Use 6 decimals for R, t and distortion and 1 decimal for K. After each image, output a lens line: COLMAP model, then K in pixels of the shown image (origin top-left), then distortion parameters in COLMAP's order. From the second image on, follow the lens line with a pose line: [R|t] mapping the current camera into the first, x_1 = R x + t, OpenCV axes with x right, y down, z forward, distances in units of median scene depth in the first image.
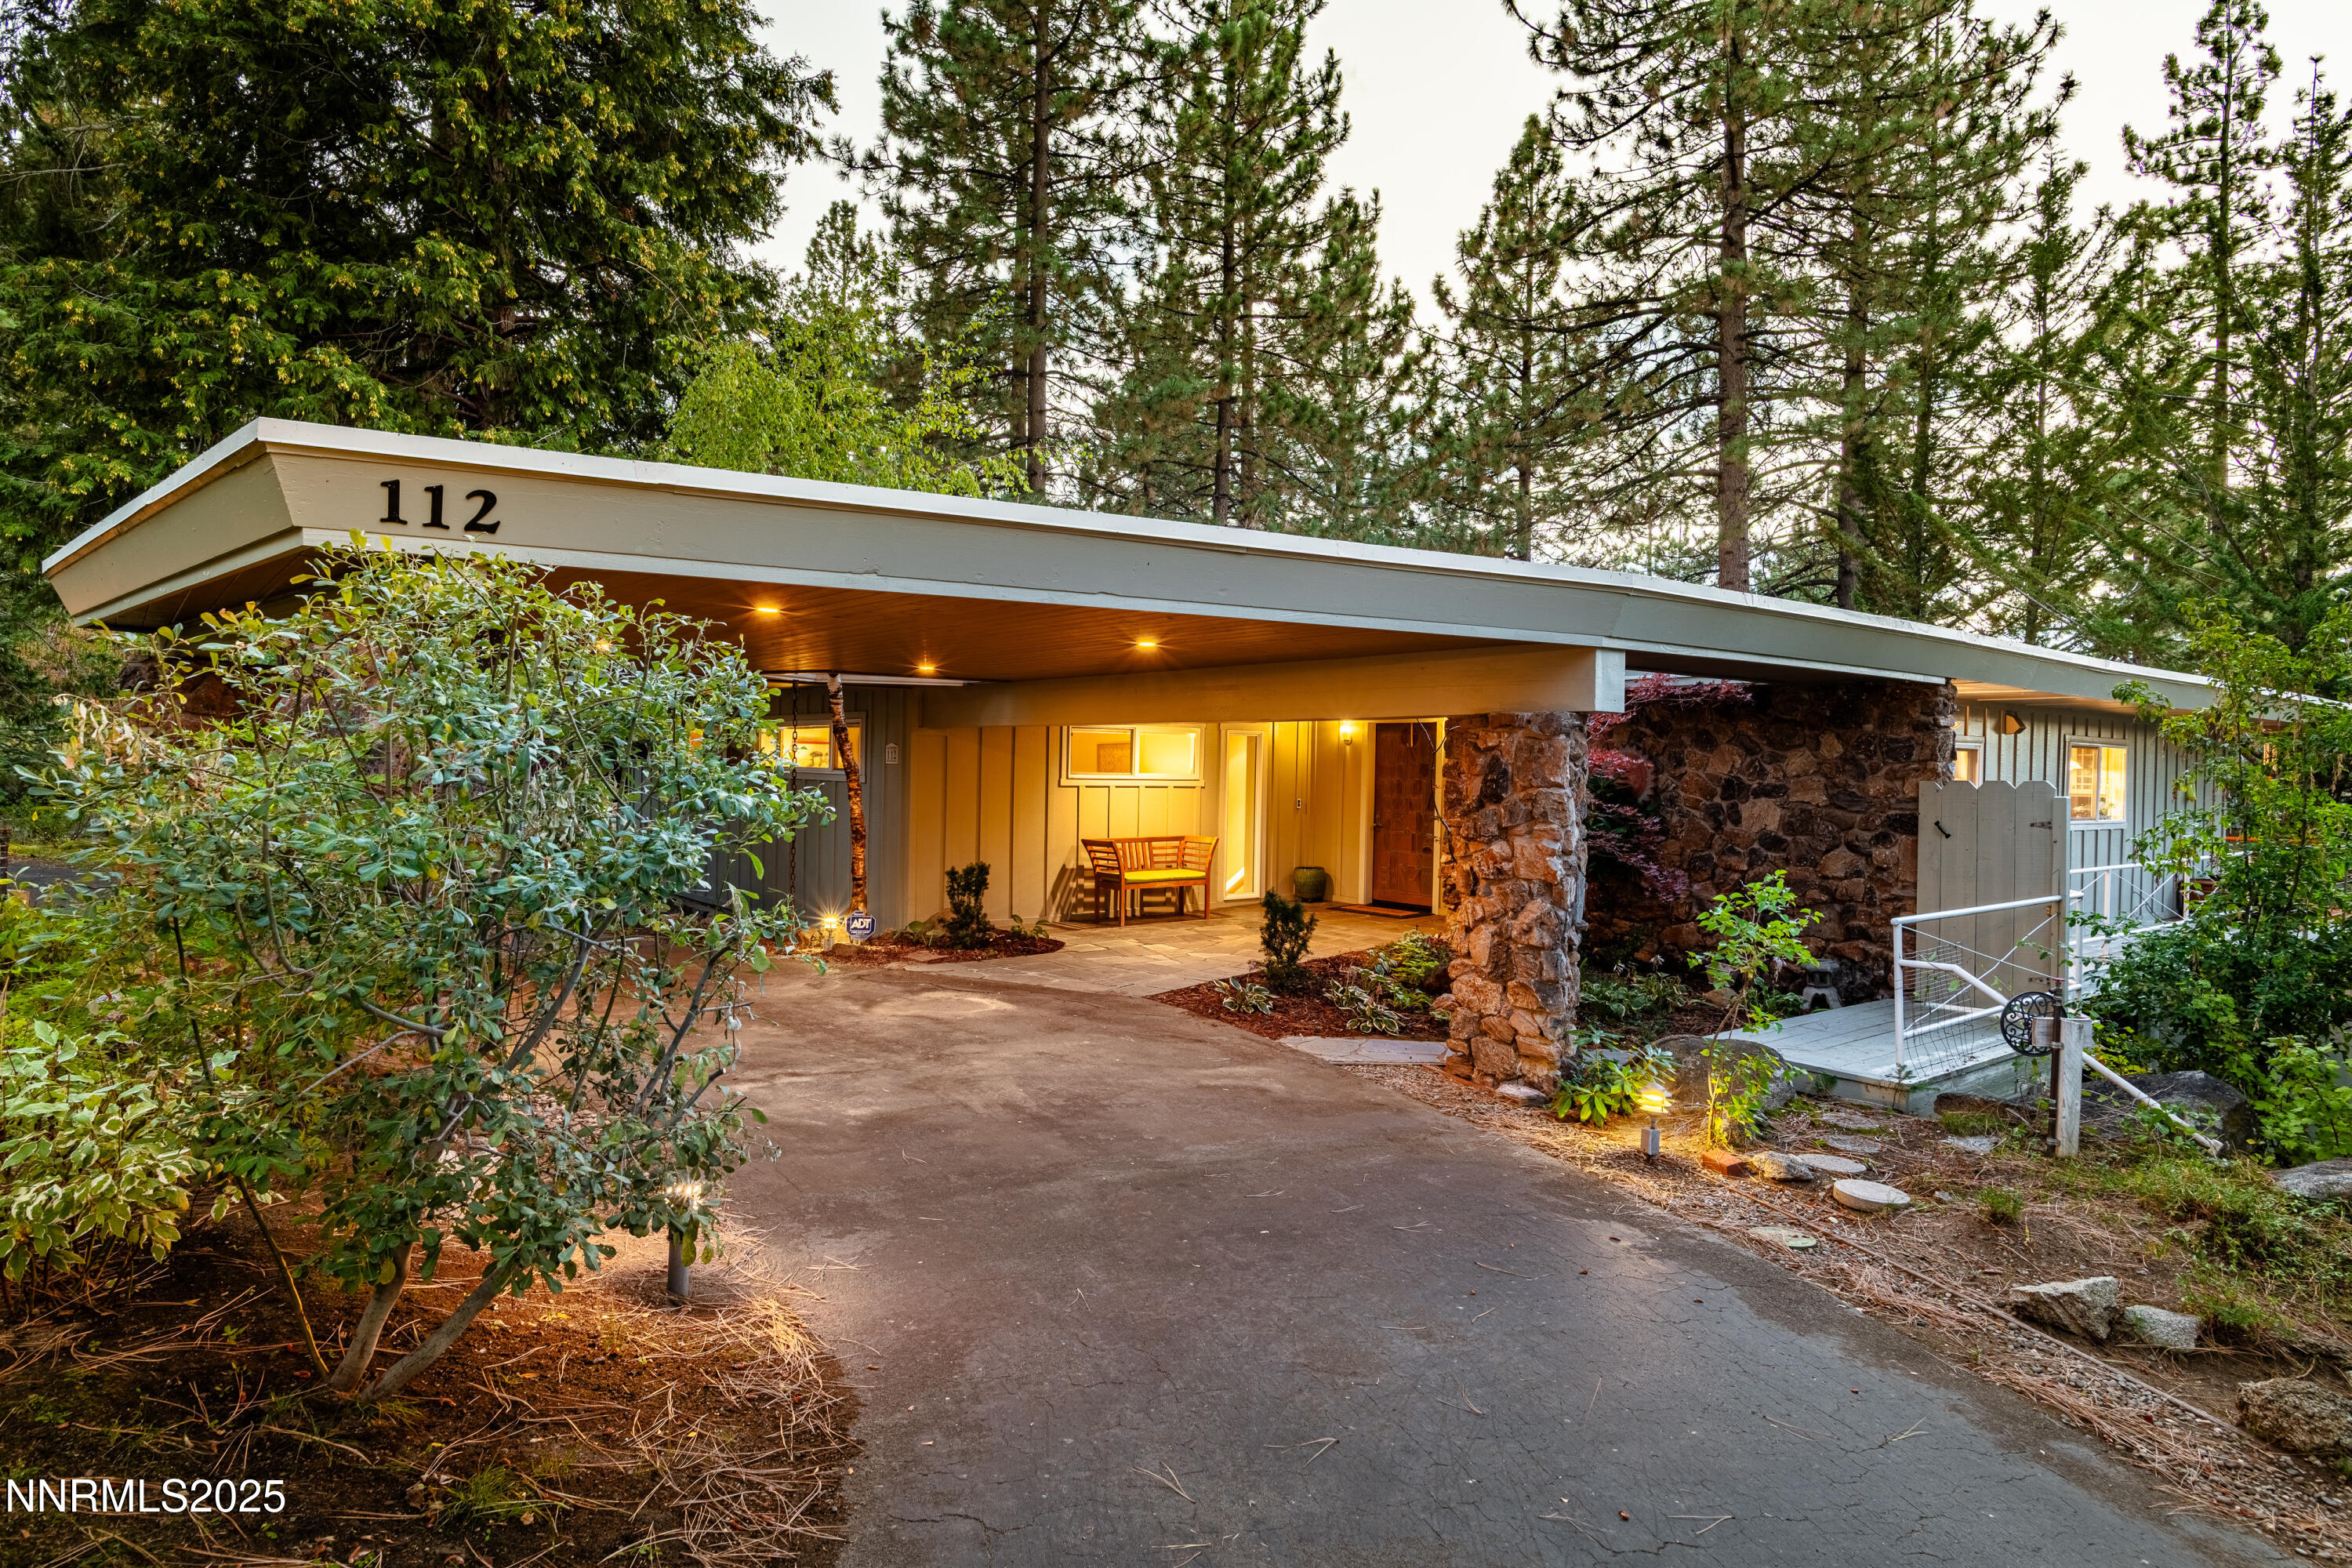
lens RADIAL K [[1339.5, 0, 1179.8], [0, 1339.5, 786.0], [0, 0, 1]] dist [-0.004996, 0.002136]
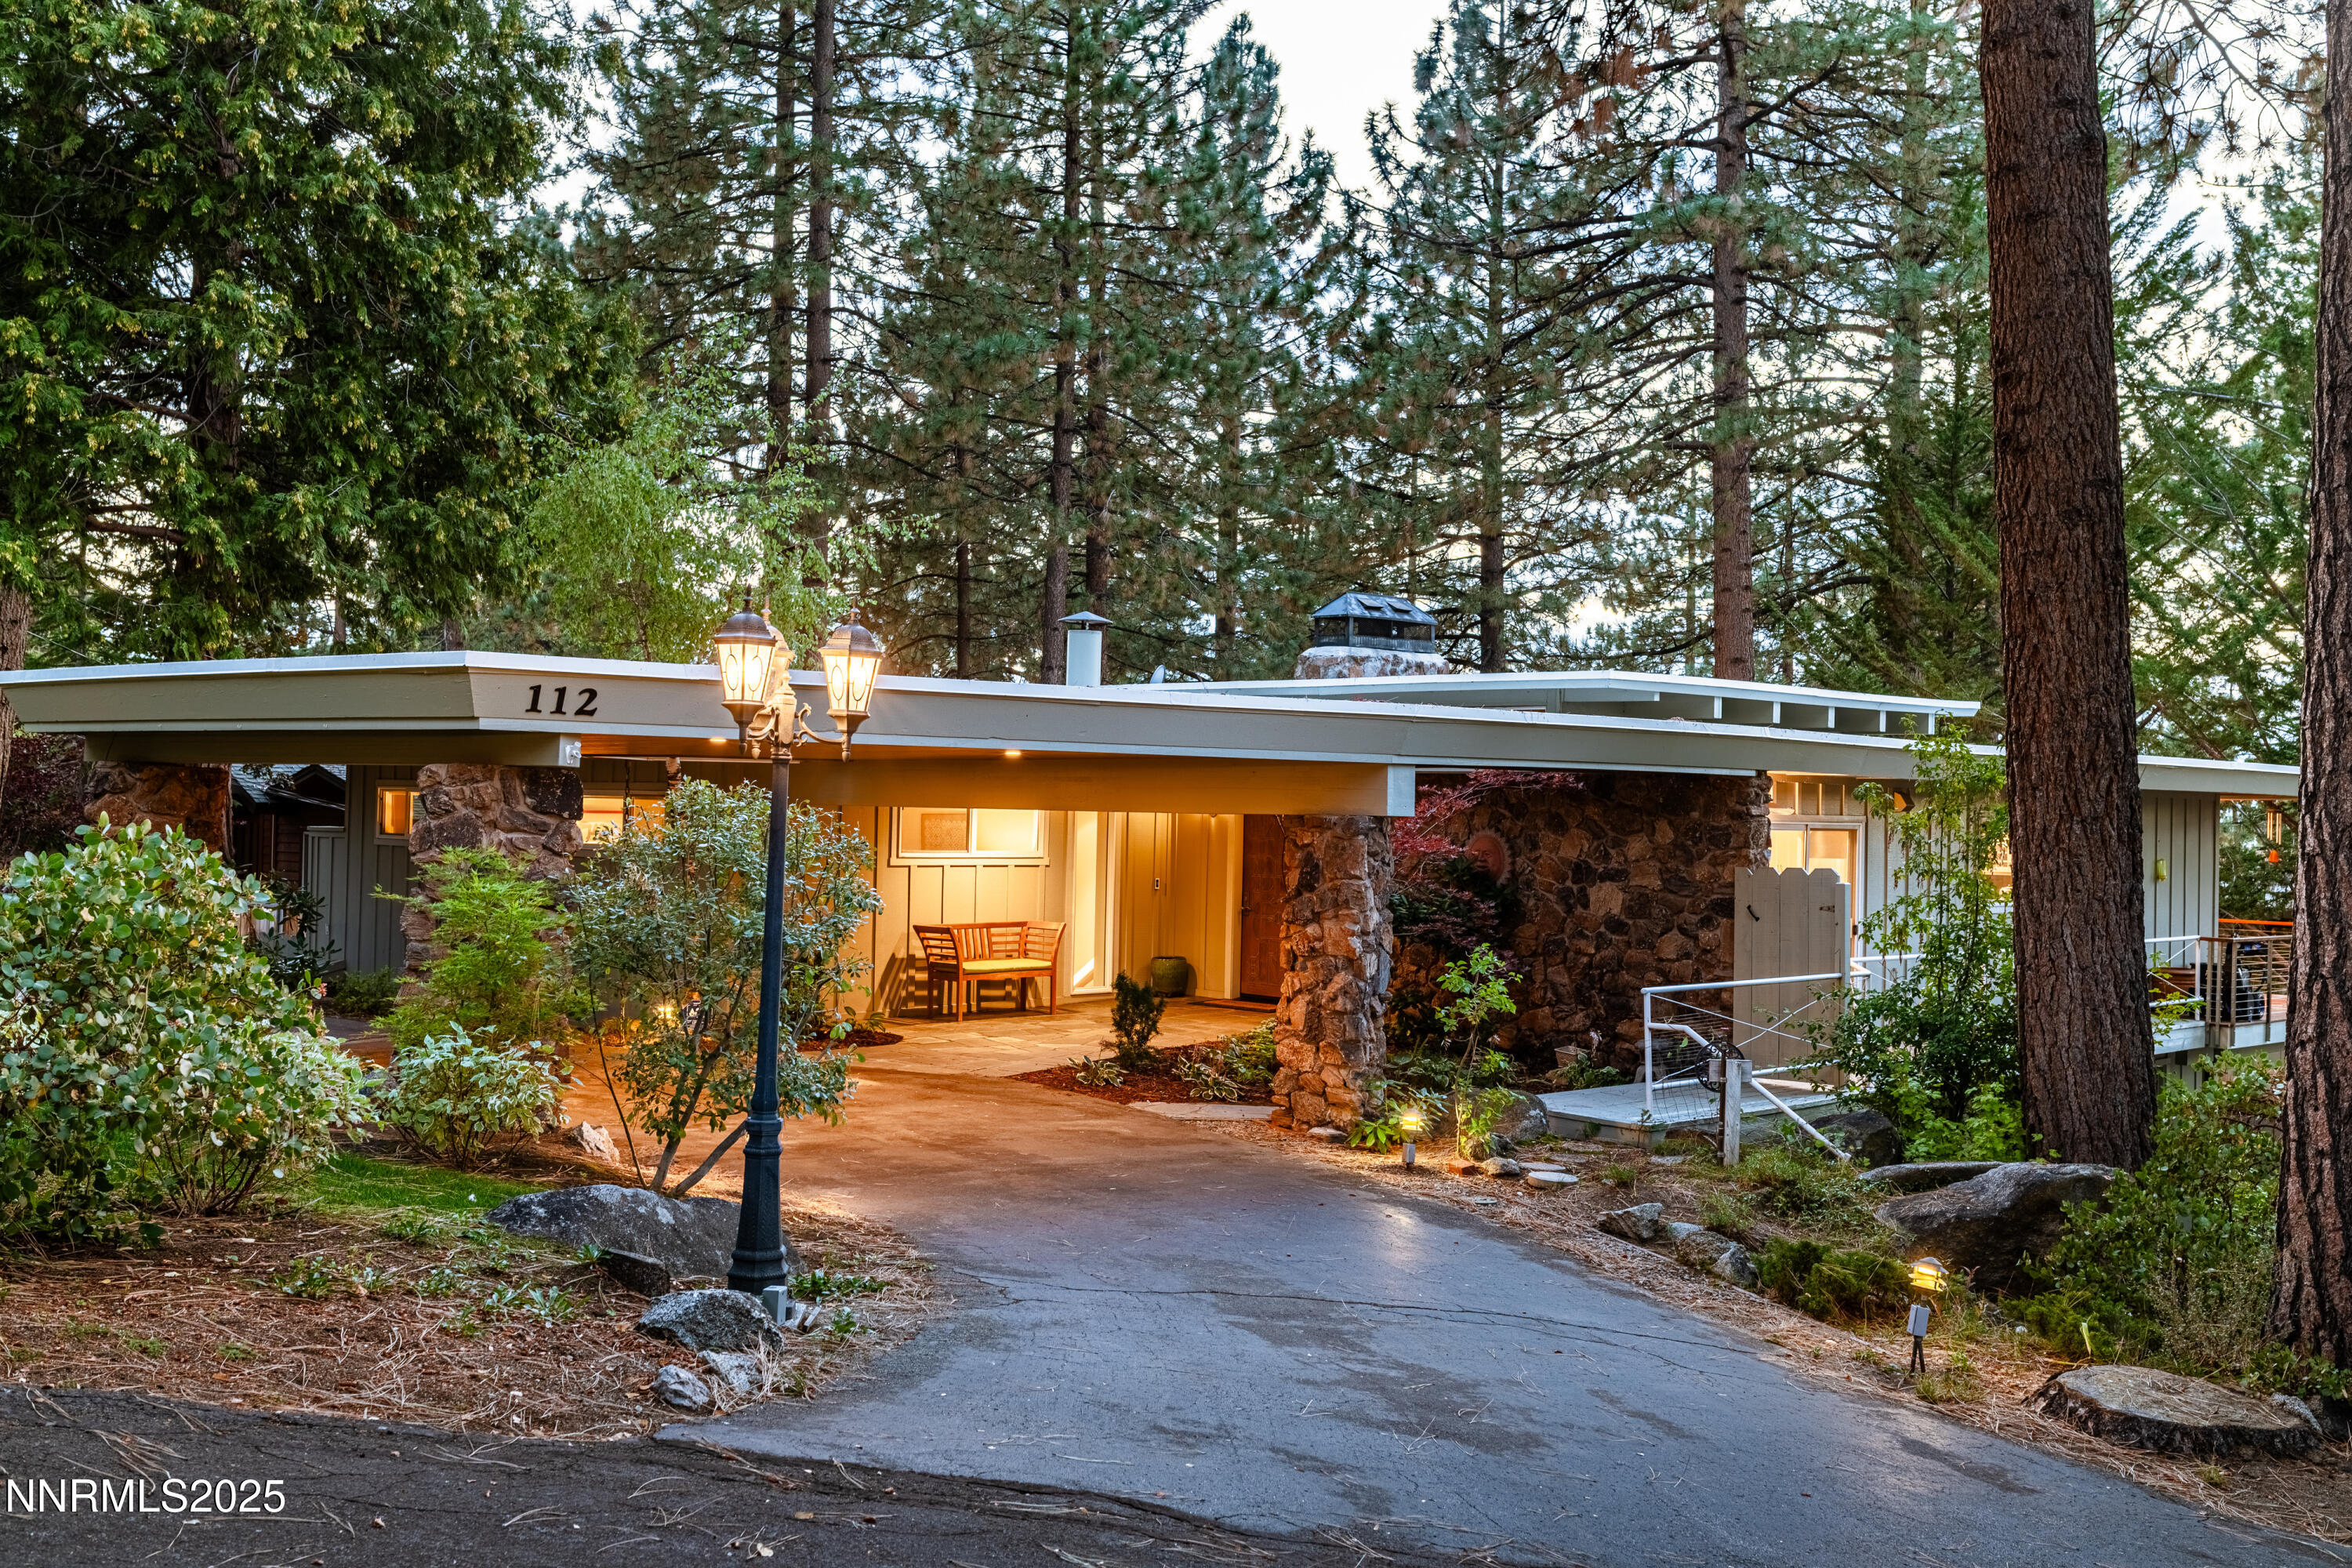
lens RADIAL K [[2437.6, 0, 1180.4], [0, 2437.6, 787.4], [0, 0, 1]] dist [0.008806, 0.006064]
pose [[0.996275, 0.002199, 0.086202, -0.041986], [-0.000581, 0.999823, -0.018790, -0.025598], [-0.086228, 0.018669, 0.996100, -0.749738]]
